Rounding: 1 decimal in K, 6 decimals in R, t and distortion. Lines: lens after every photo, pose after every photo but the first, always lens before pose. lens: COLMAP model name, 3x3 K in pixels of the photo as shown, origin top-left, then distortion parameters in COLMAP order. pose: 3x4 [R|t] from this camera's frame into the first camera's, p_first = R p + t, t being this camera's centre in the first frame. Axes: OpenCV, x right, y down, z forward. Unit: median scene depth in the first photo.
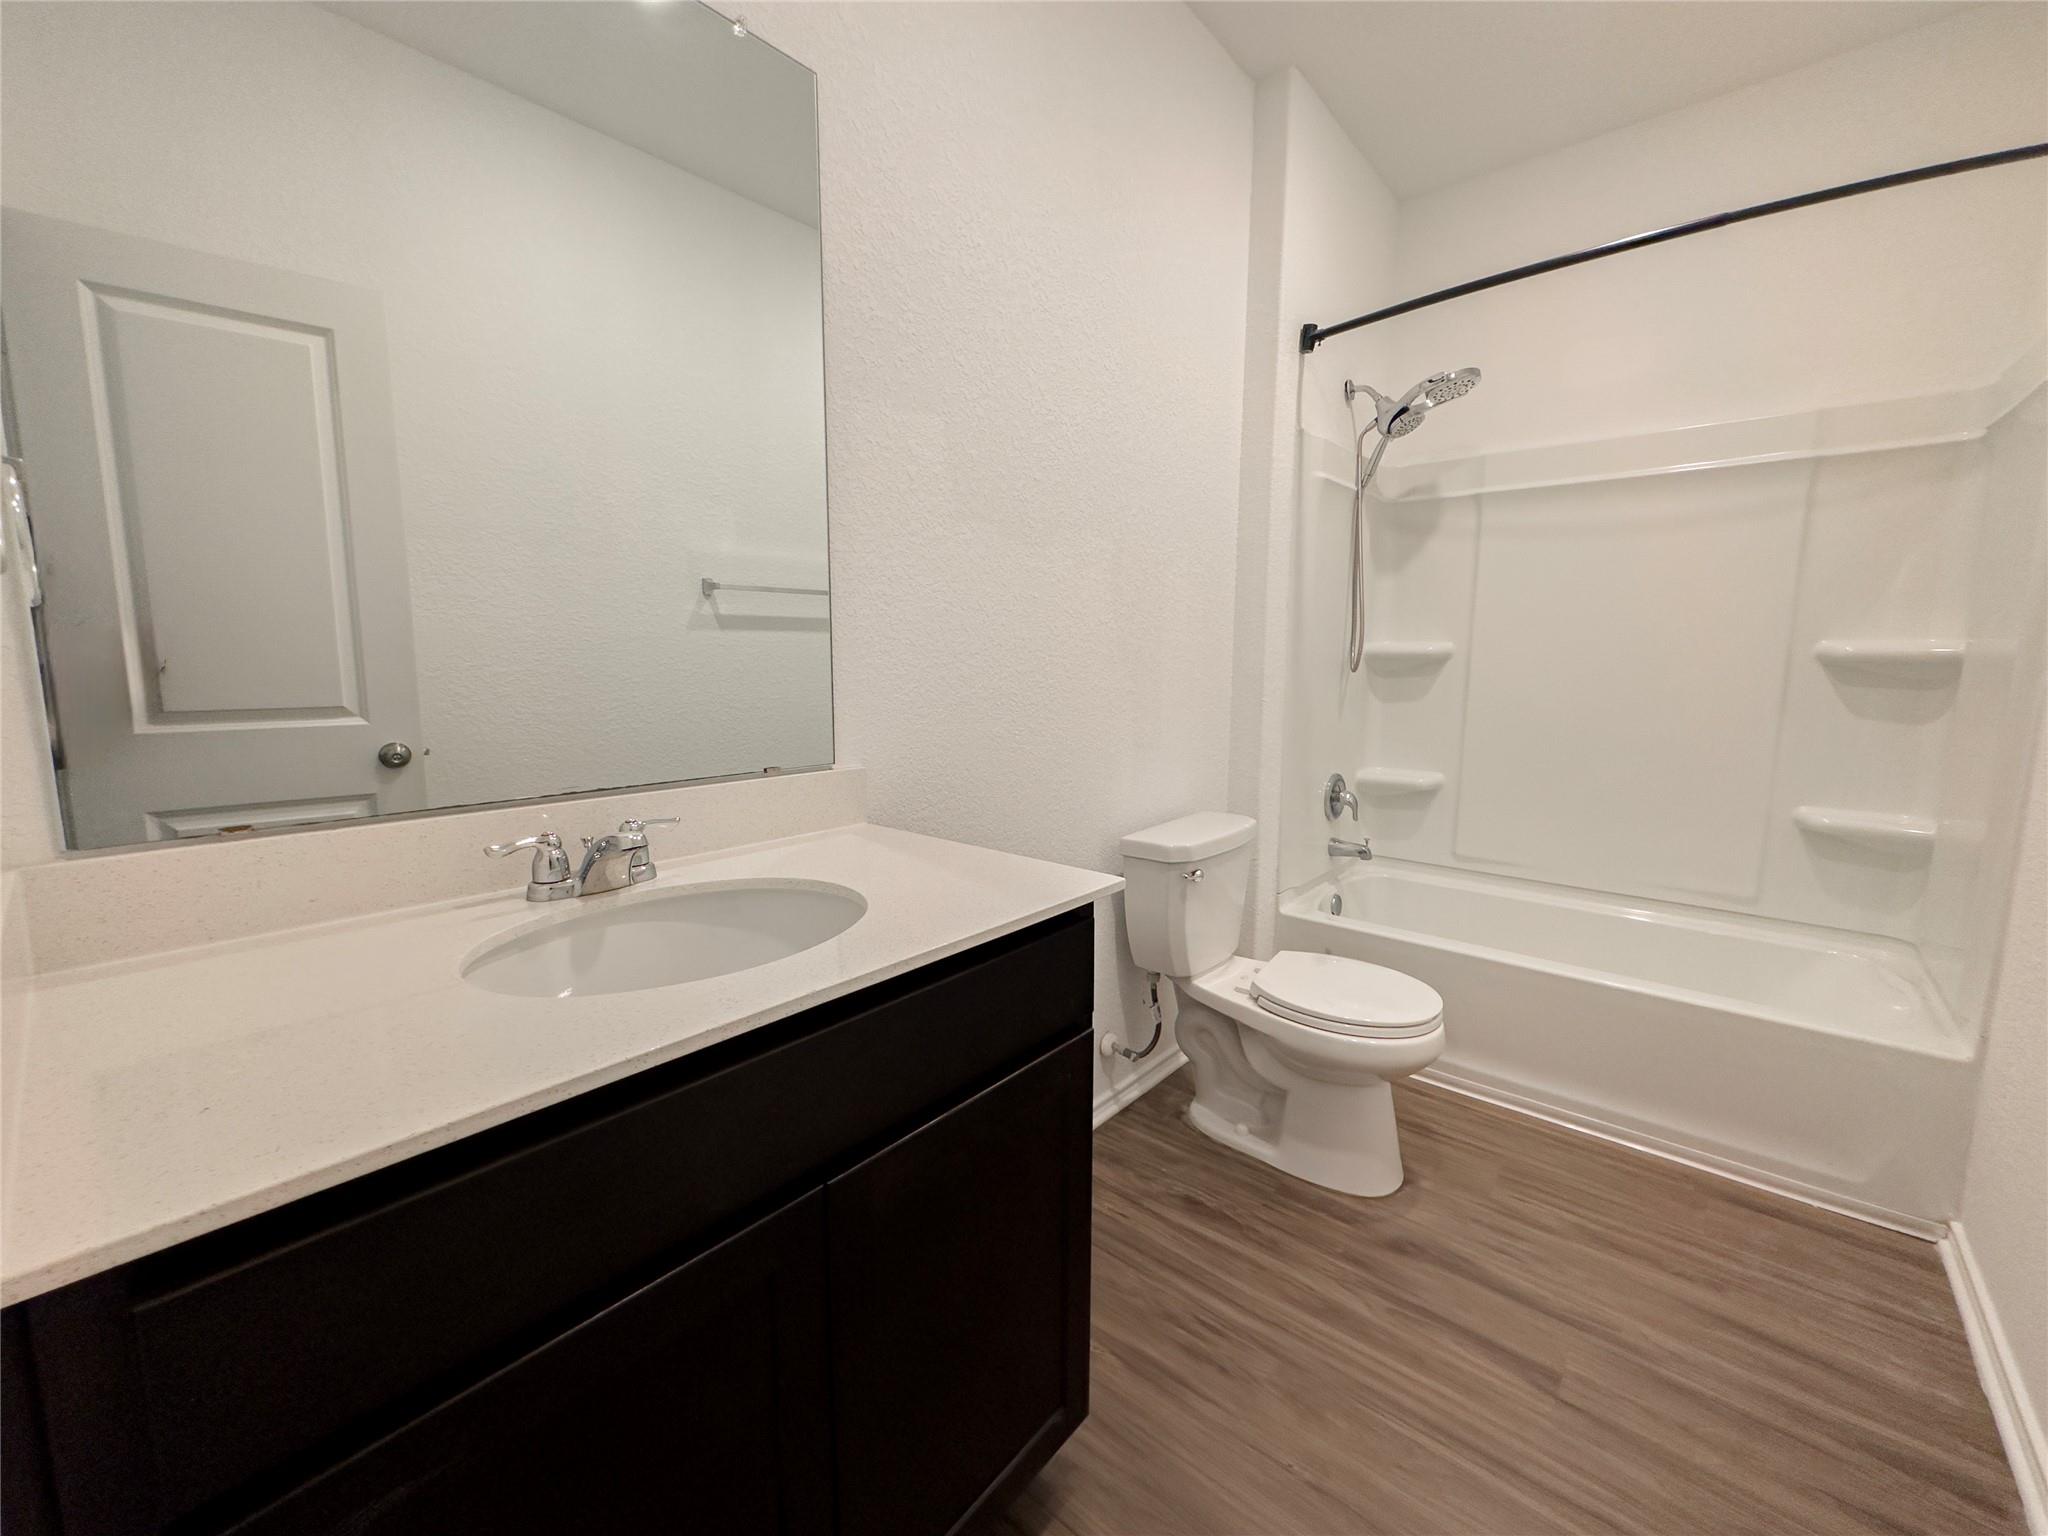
lens RADIAL K [[822.7, 0, 1024.0], [0, 822.7, 768.0], [0, 0, 1]] dist [0.000715, -0.000085]
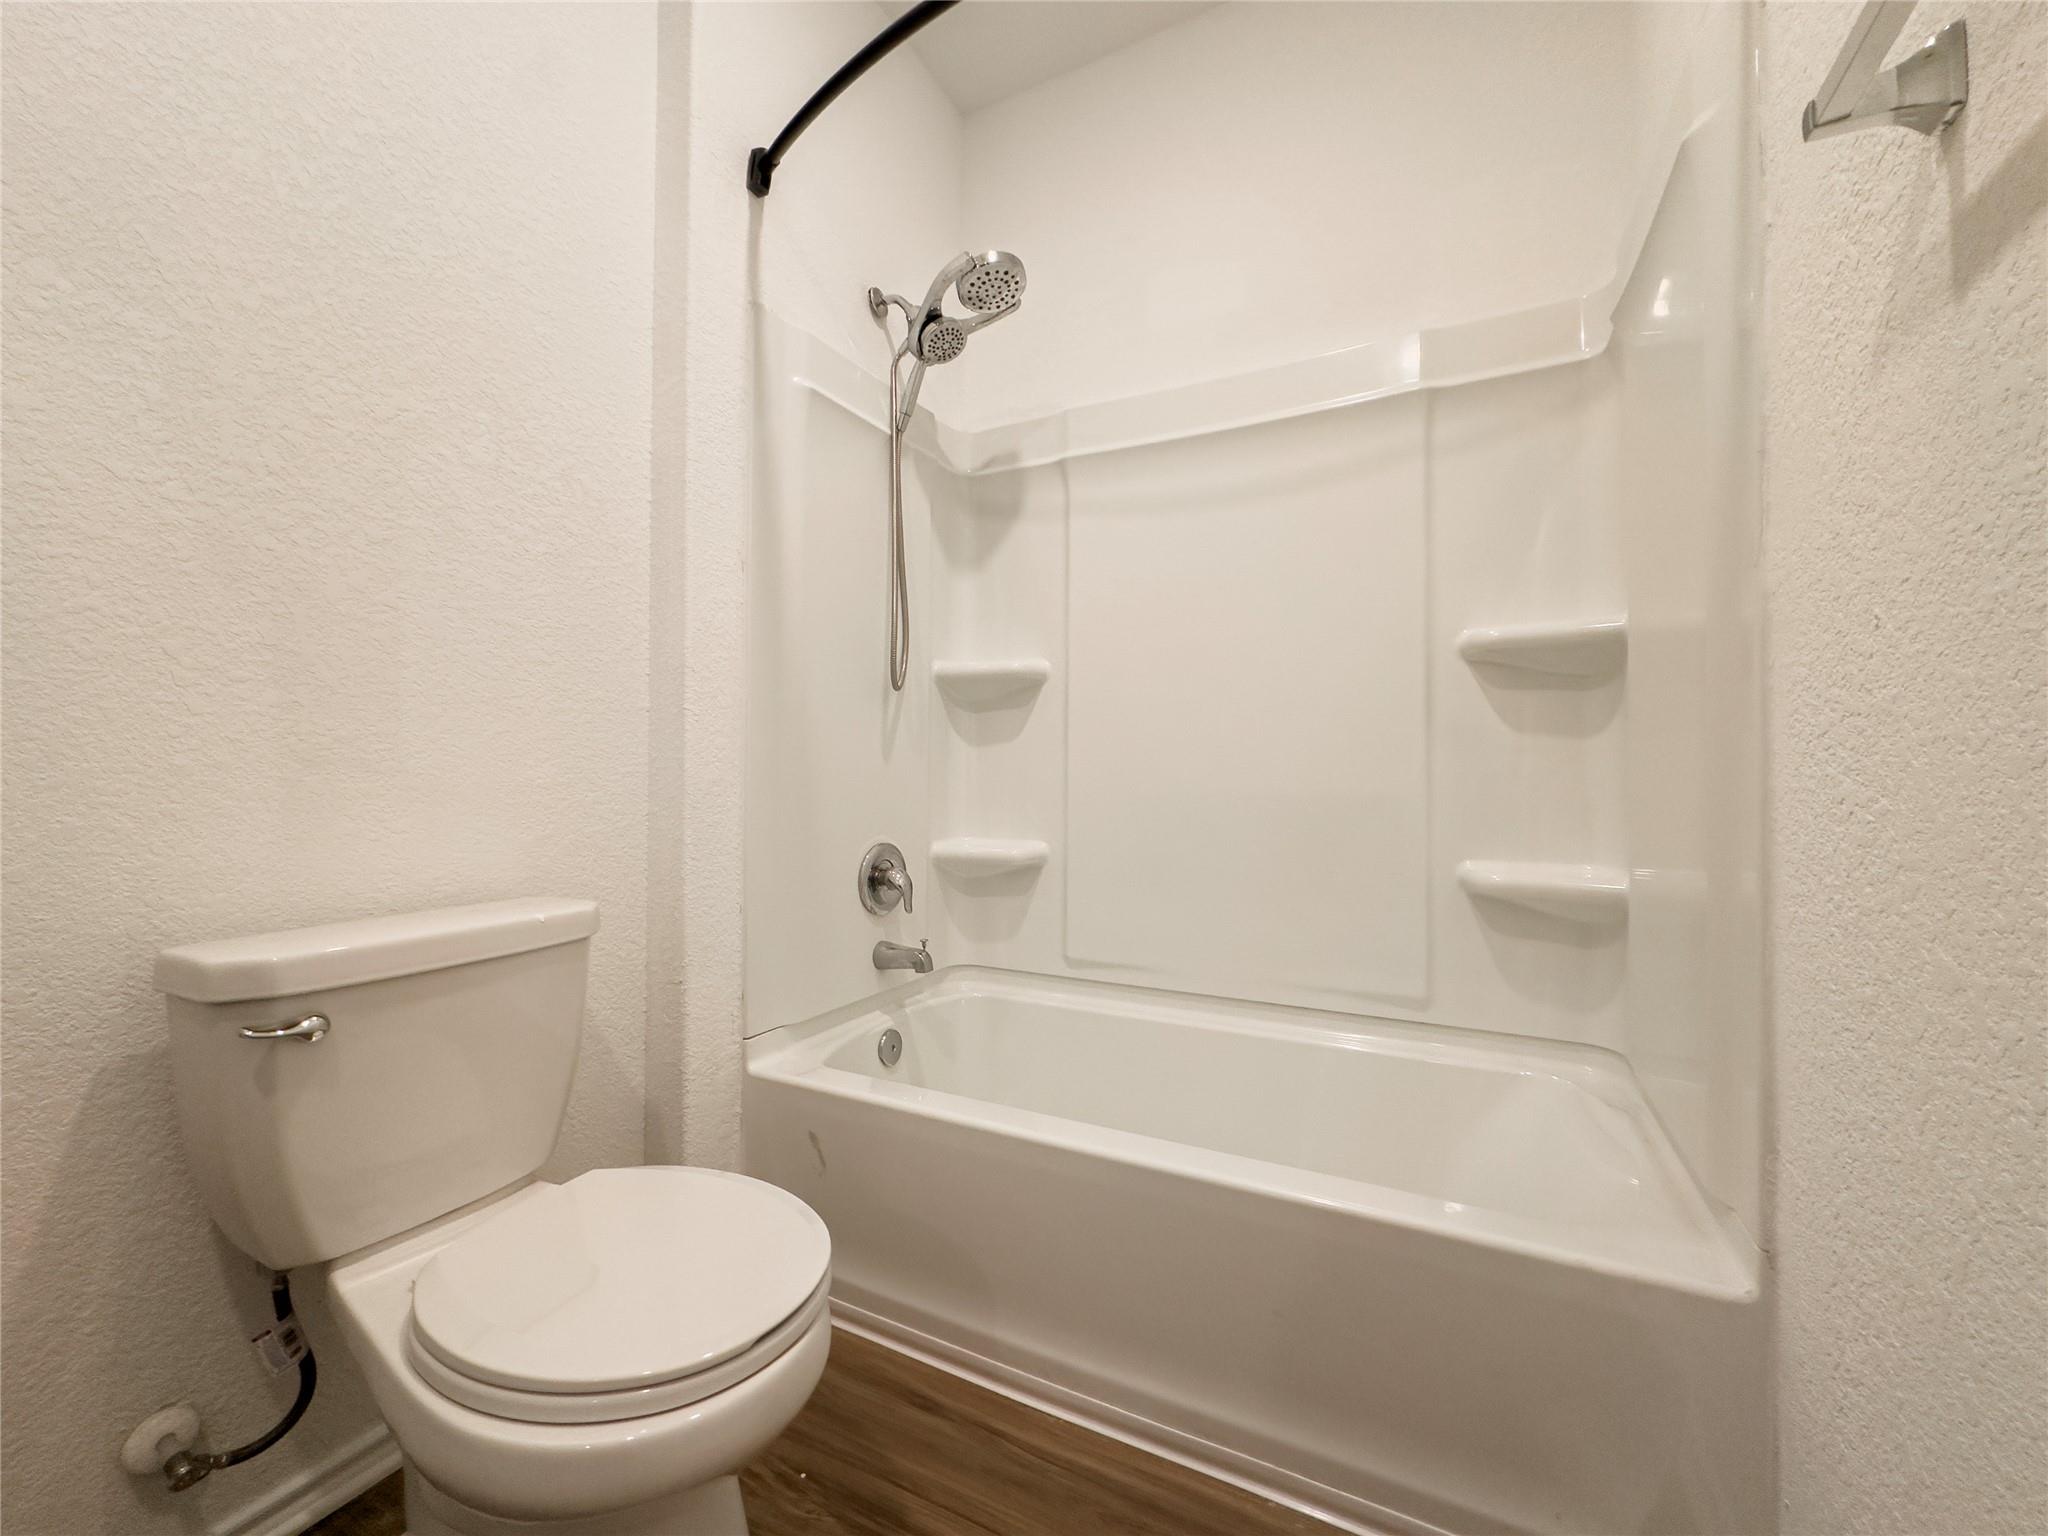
lens RADIAL K [[825.3, 0, 1024.0], [0, 825.3, 768.0], [0, 0, 1]] dist [-0.001910, 0.000405]
pose [[0.972692, 0.002211, 0.232091, 0.379889], [0.032369, 0.988890, -0.145081, 0.054189], [-0.229833, 0.148632, 0.961814, 0.364586]]
